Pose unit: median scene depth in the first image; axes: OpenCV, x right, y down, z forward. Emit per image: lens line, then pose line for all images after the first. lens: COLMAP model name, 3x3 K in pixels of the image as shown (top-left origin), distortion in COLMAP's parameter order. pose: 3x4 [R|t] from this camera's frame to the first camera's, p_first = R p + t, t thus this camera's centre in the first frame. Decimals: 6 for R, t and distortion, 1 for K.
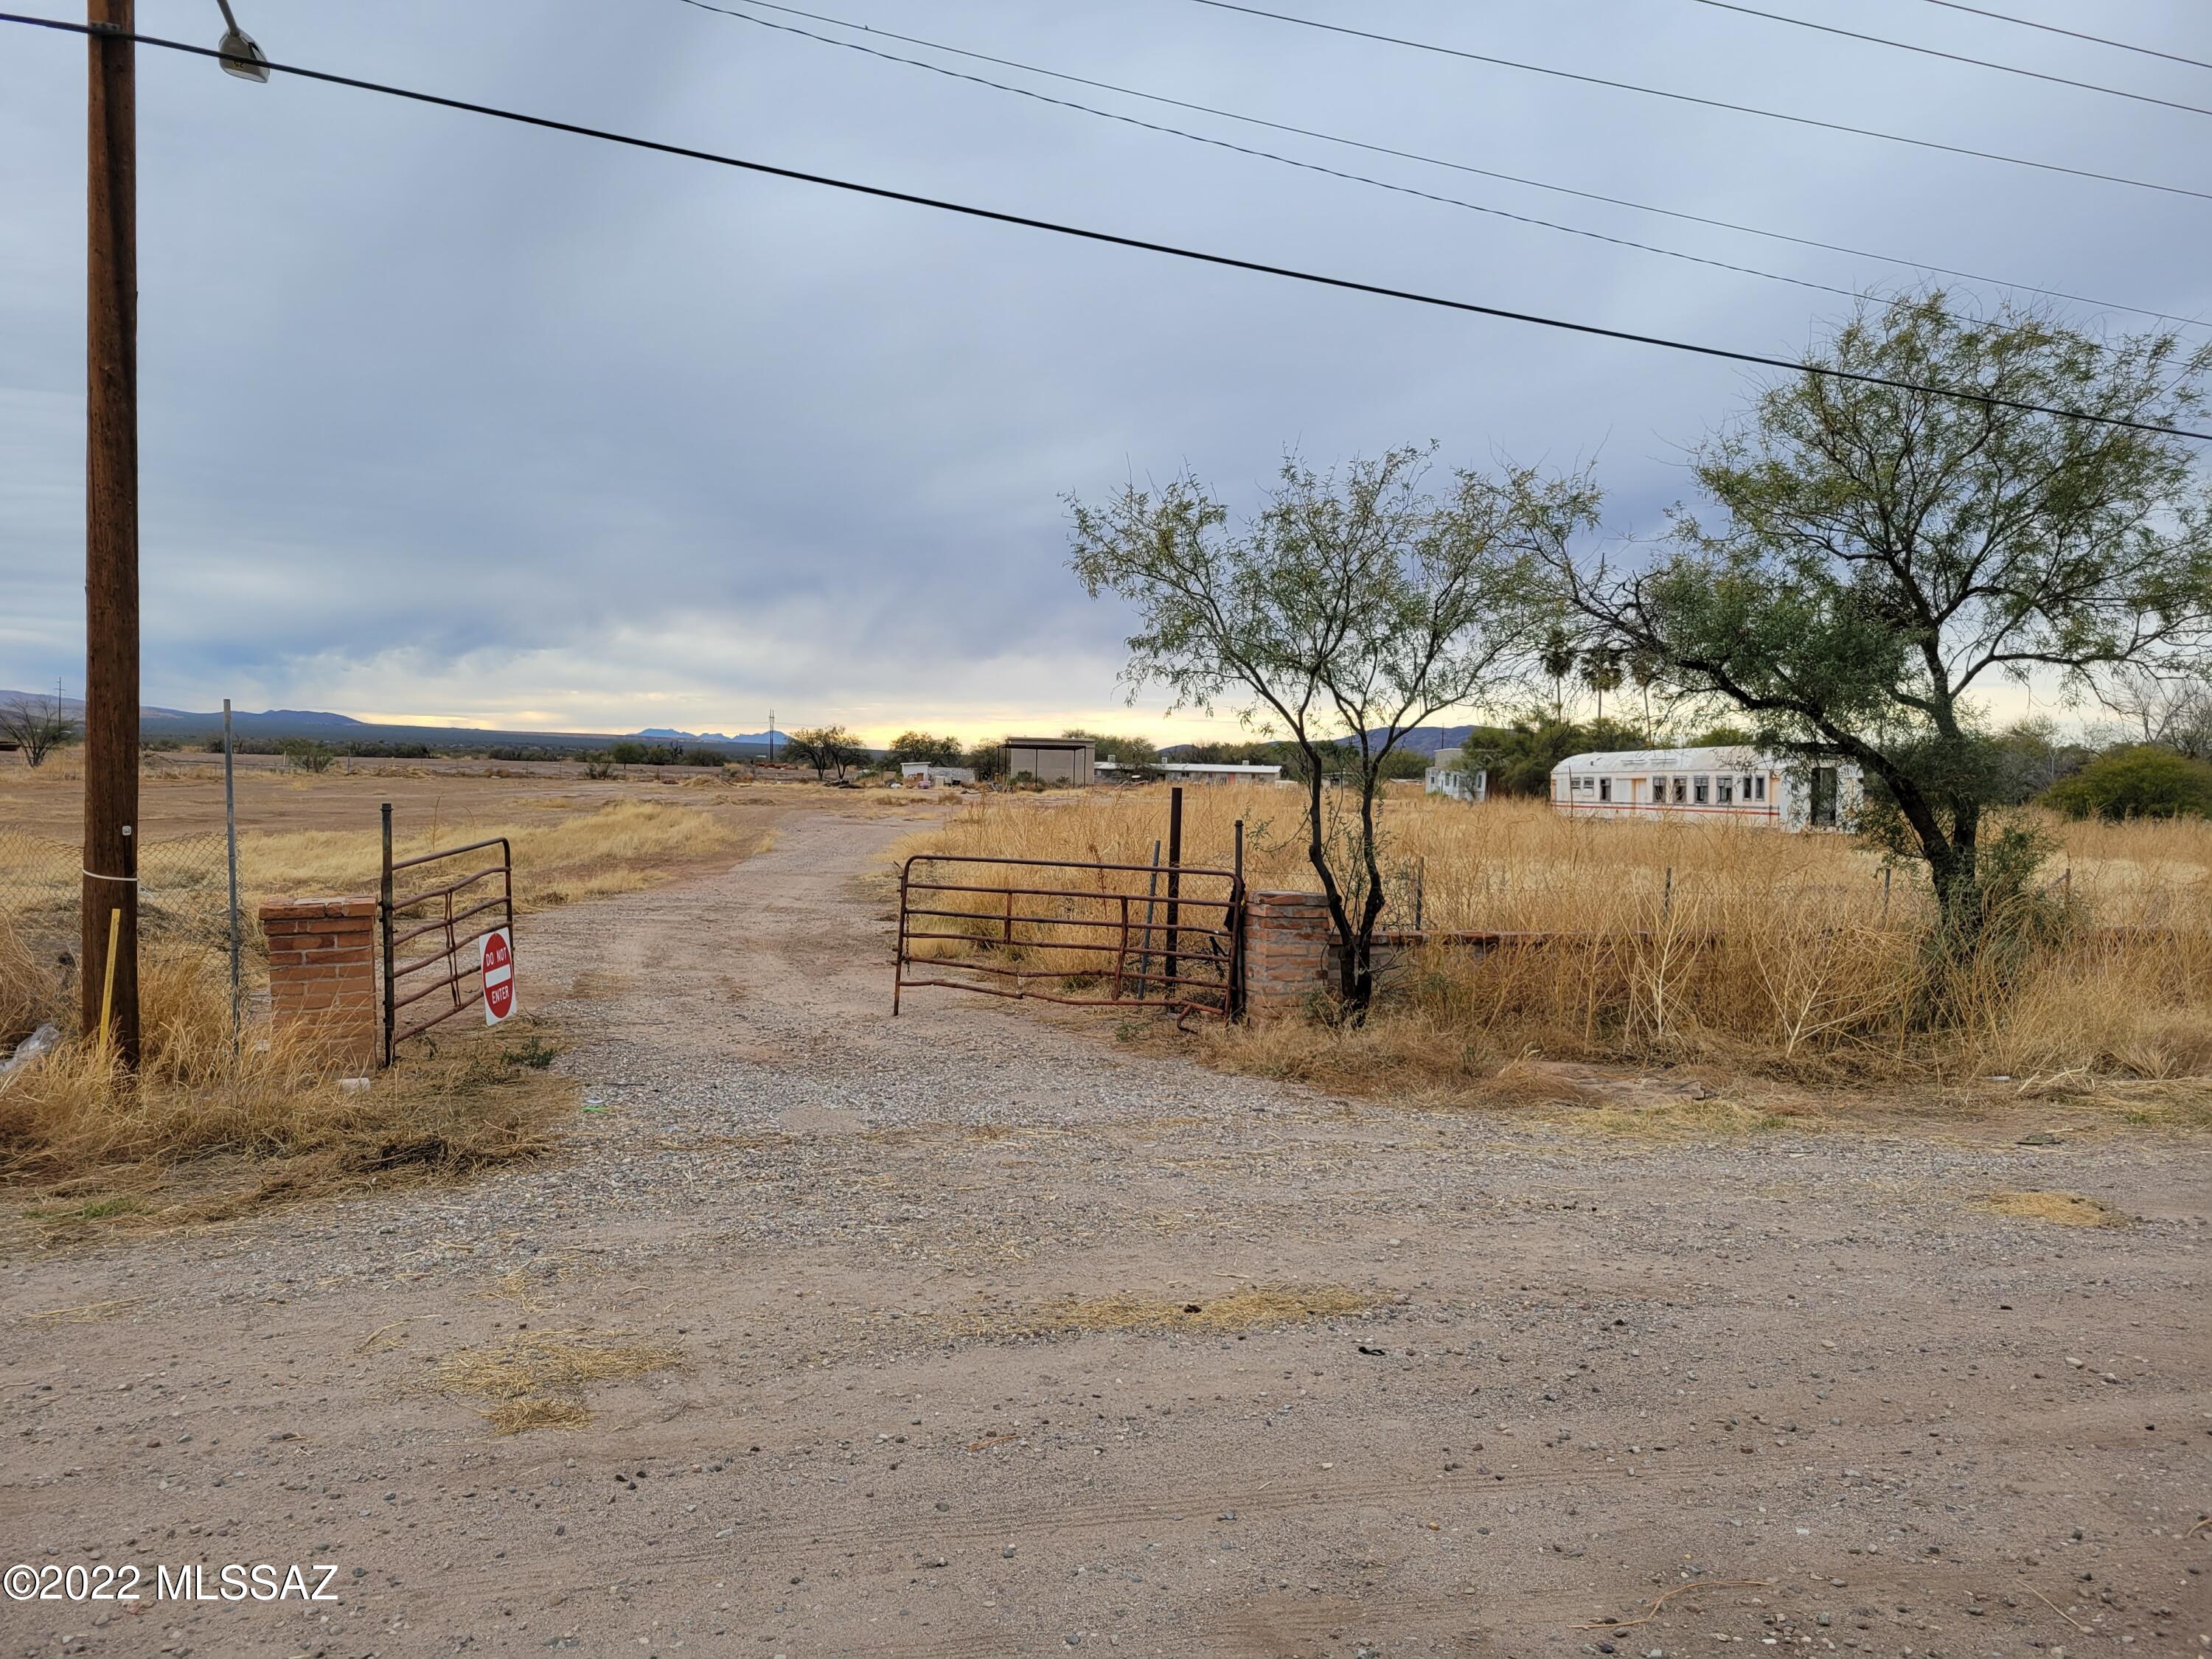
lens RADIAL K [[1649.1, 0, 1107.4], [0, 1649.1, 831.7], [0, 0, 1]] dist [0.050176, -0.033383]
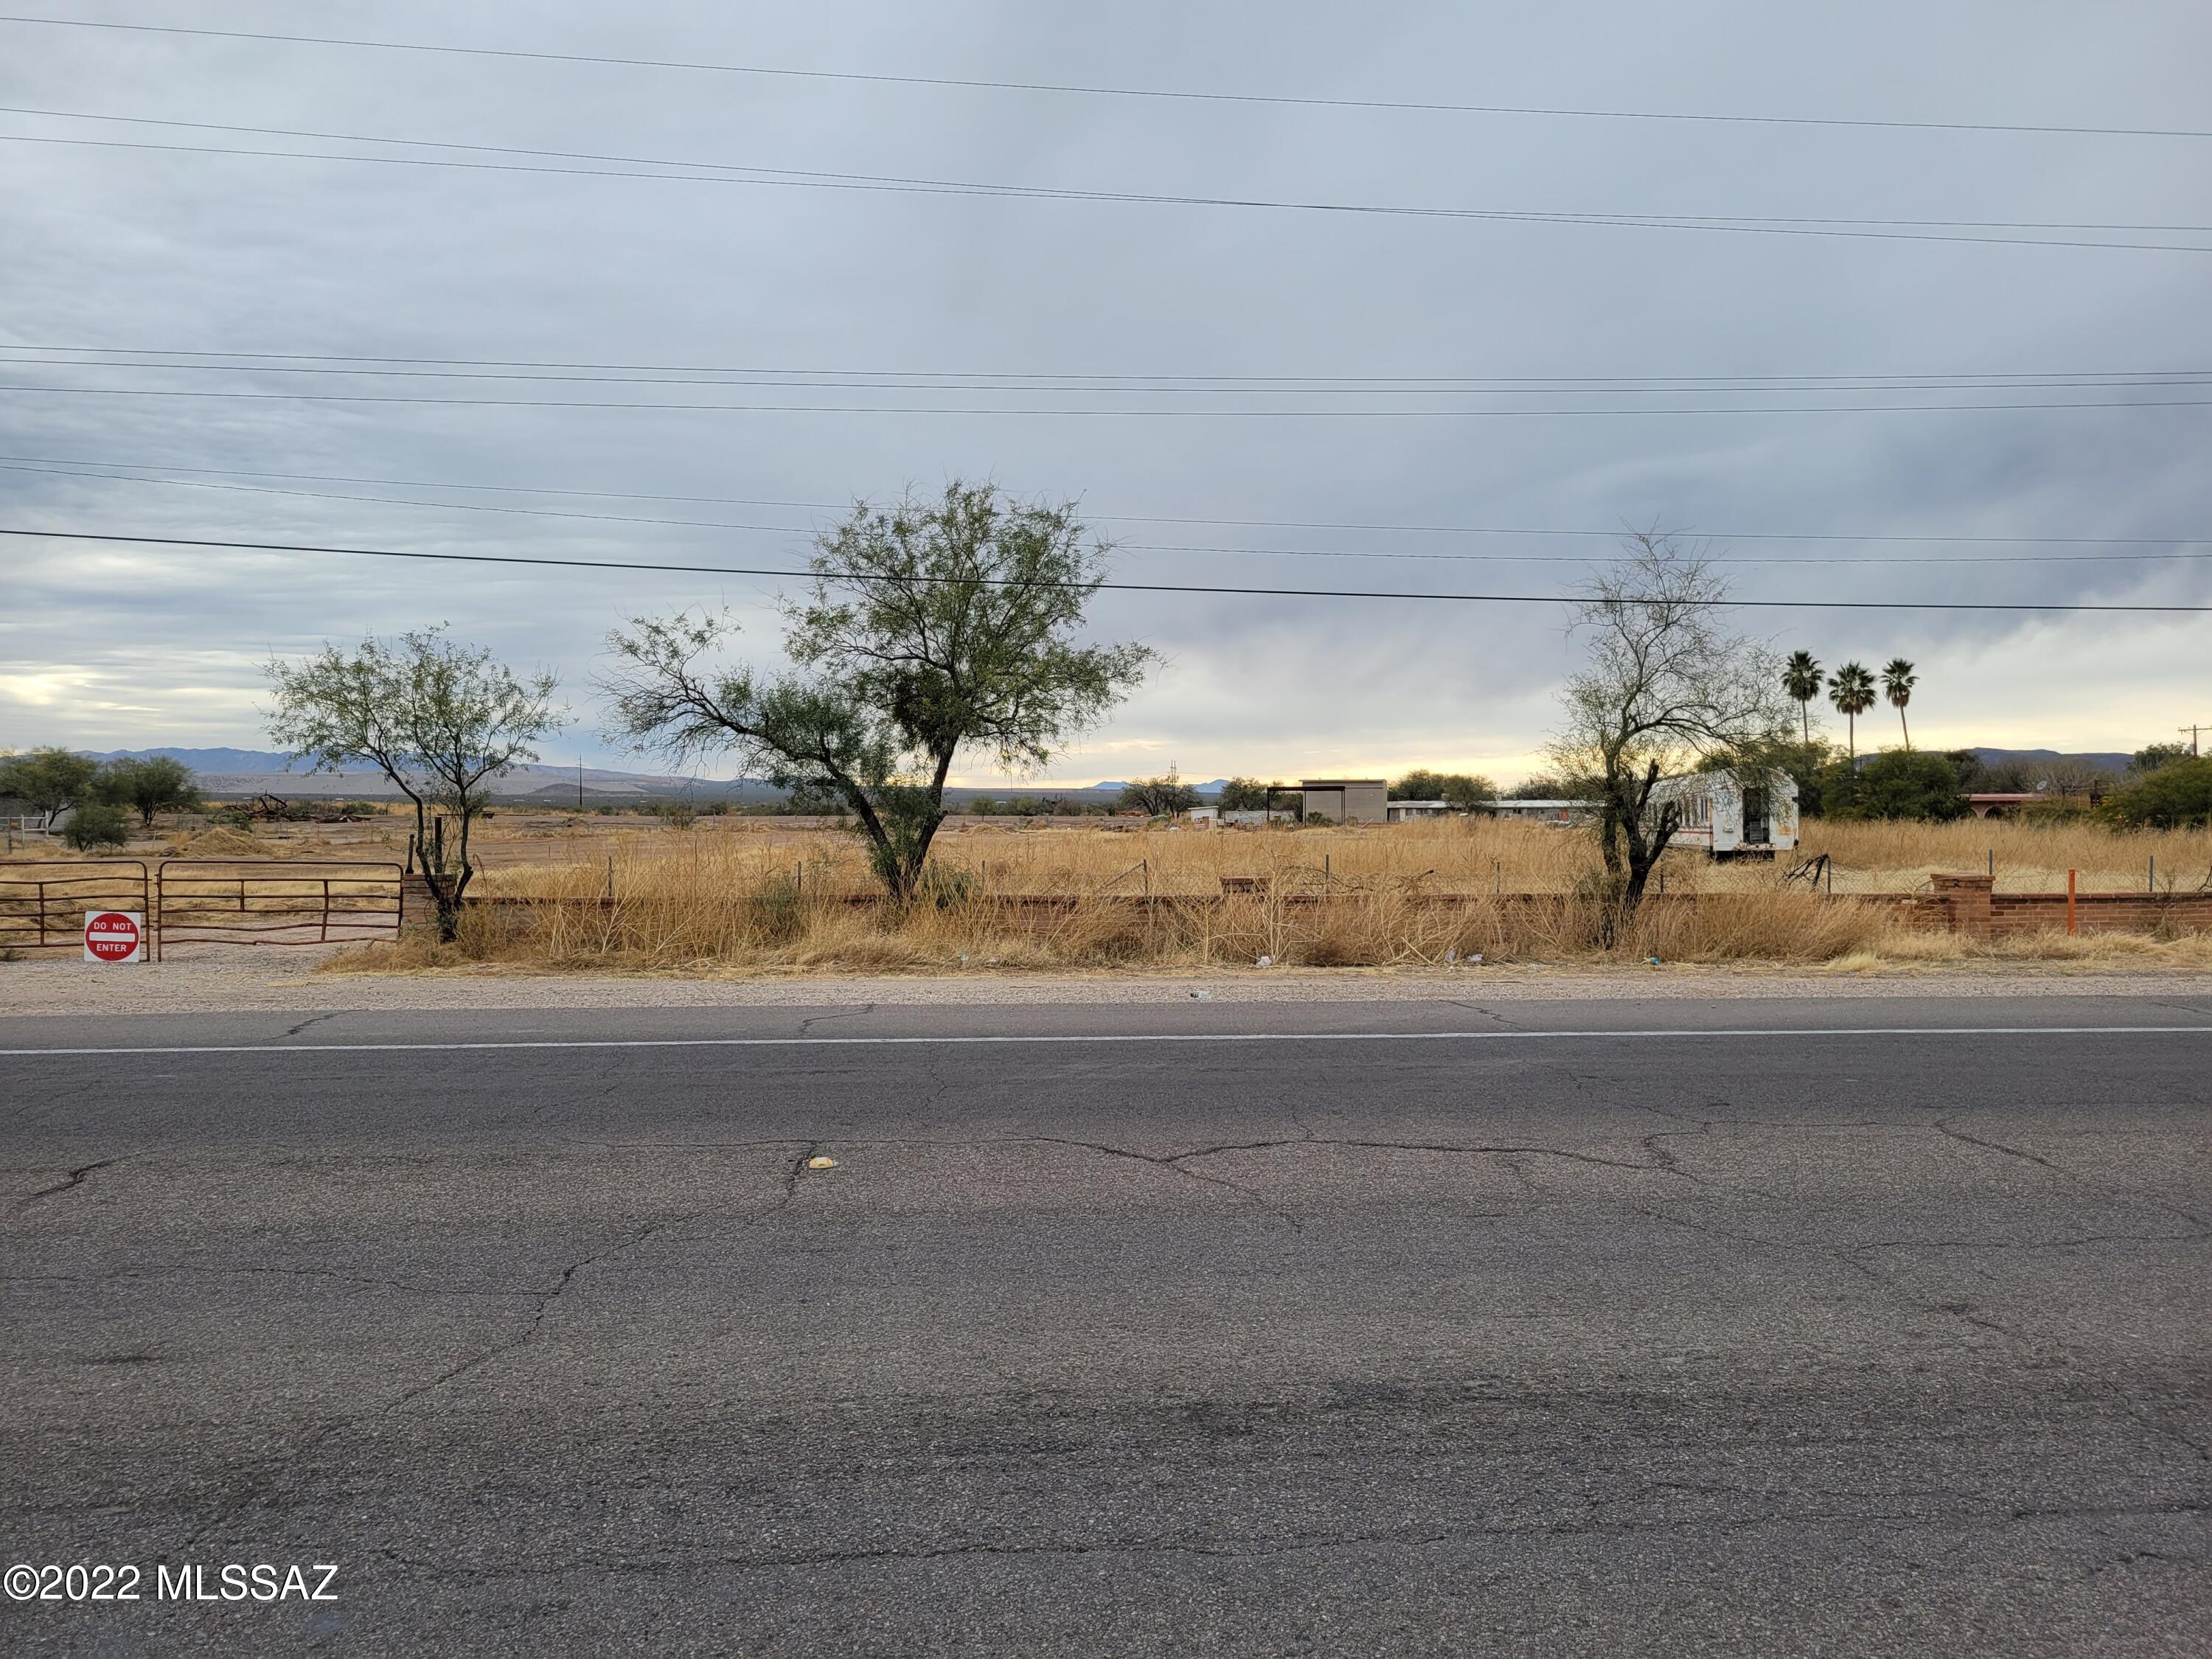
lens RADIAL K [[1649.1, 0, 1116.3], [0, 1649.1, 855.3], [0, 0, 1]] dist [0.050176, -0.033383]
pose [[0.962477, -0.019890, -0.270632, 0.112324], [0.016283, 0.999746, -0.015568, 0.004942], [0.270873, 0.010577, 0.962557, -0.041897]]
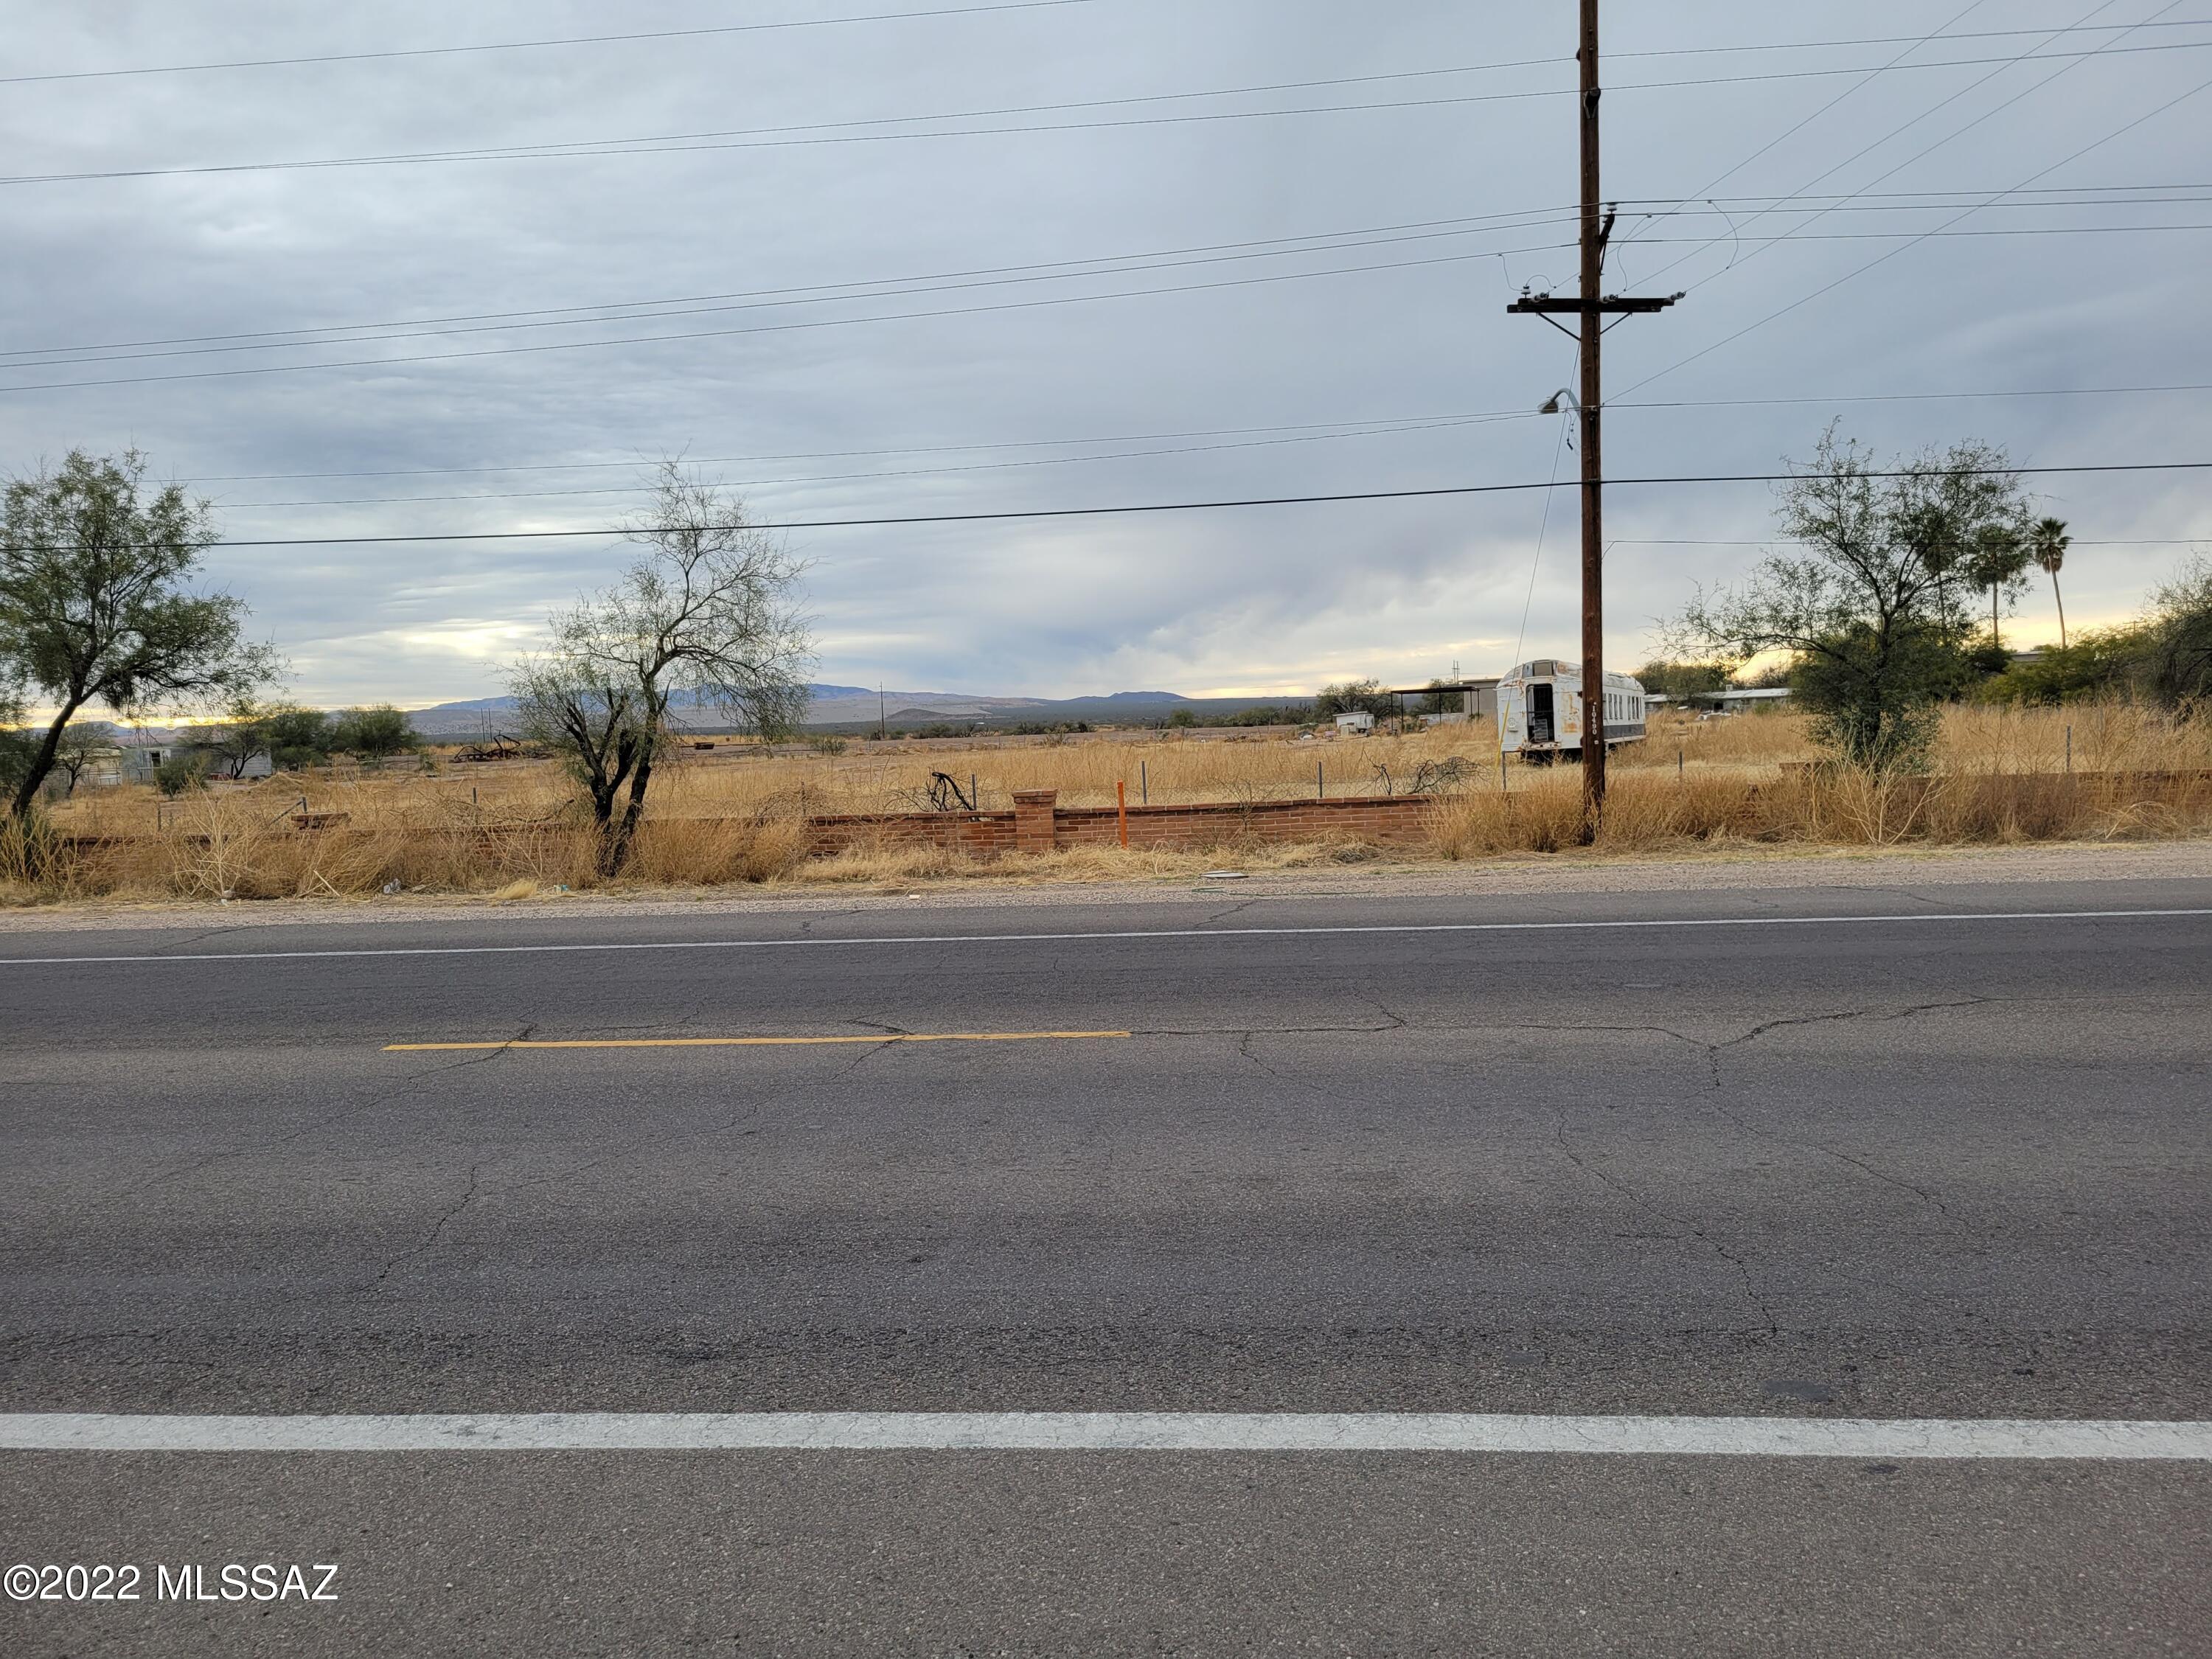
lens RADIAL K [[1649.1, 0, 1100.8], [0, 1649.1, 812.5], [0, 0, 1]] dist [0.050176, -0.033383]
pose [[0.882058, -0.037564, -0.469640, 0.224583], [0.045910, 0.998926, 0.006327, 0.007043], [0.468898, -0.027142, 0.882835, -0.000497]]
